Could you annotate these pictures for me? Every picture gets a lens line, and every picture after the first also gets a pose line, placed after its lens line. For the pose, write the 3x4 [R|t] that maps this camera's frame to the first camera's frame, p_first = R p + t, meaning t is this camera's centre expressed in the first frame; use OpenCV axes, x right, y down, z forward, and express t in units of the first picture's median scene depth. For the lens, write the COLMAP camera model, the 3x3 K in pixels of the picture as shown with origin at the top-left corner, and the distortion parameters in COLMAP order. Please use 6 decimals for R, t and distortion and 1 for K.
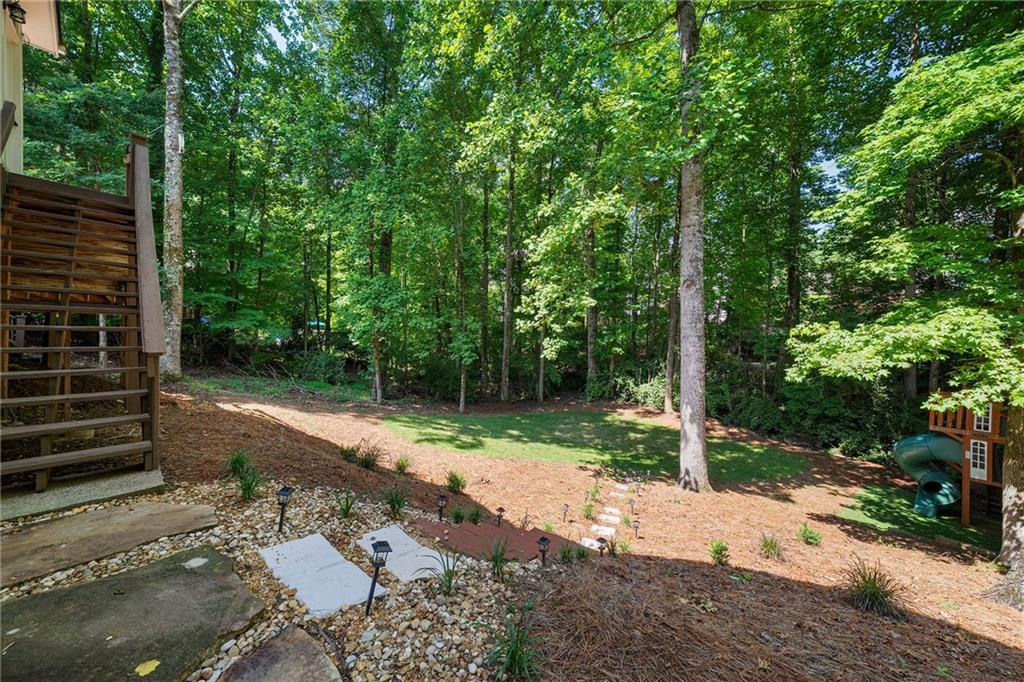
lens RADIAL K [[359.5, 0, 510.4], [0, 359.5, 336.6], [0, 0, 1]] dist [-0.001753, -0.000074]
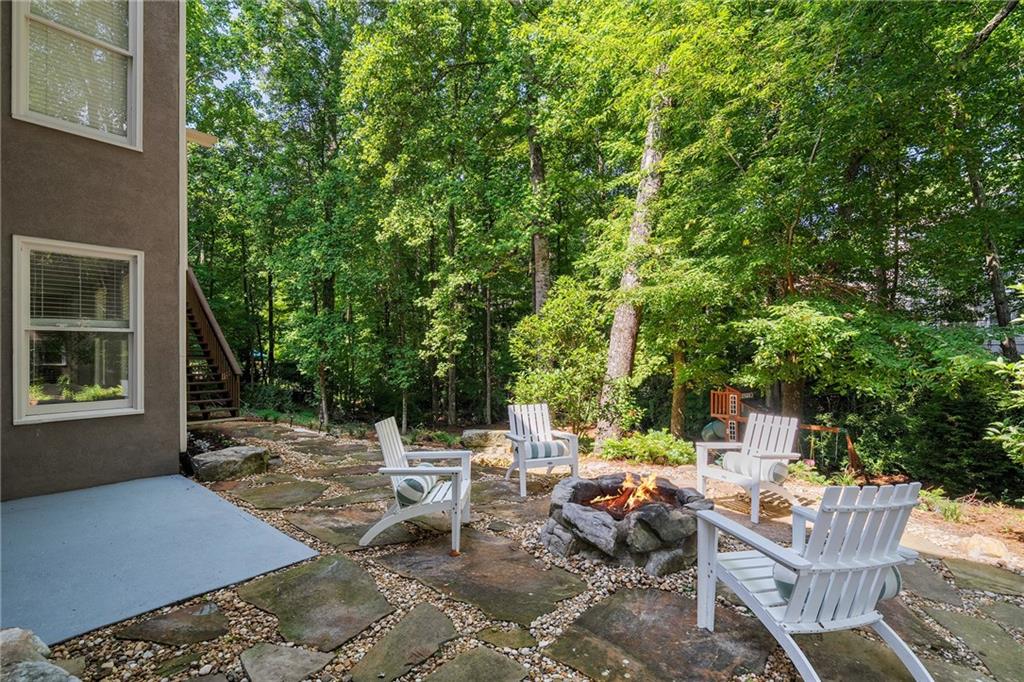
lens RADIAL K [[456.4, 0, 513.7], [0, 456.4, 347.8], [0, 0, 1]] dist [0.002613, 0.000165]
pose [[0.998728, -0.034513, 0.036756, 0.186396], [0.035552, 0.998976, -0.027990, 0.003998], [-0.035753, 0.029261, 0.998932, -0.476091]]
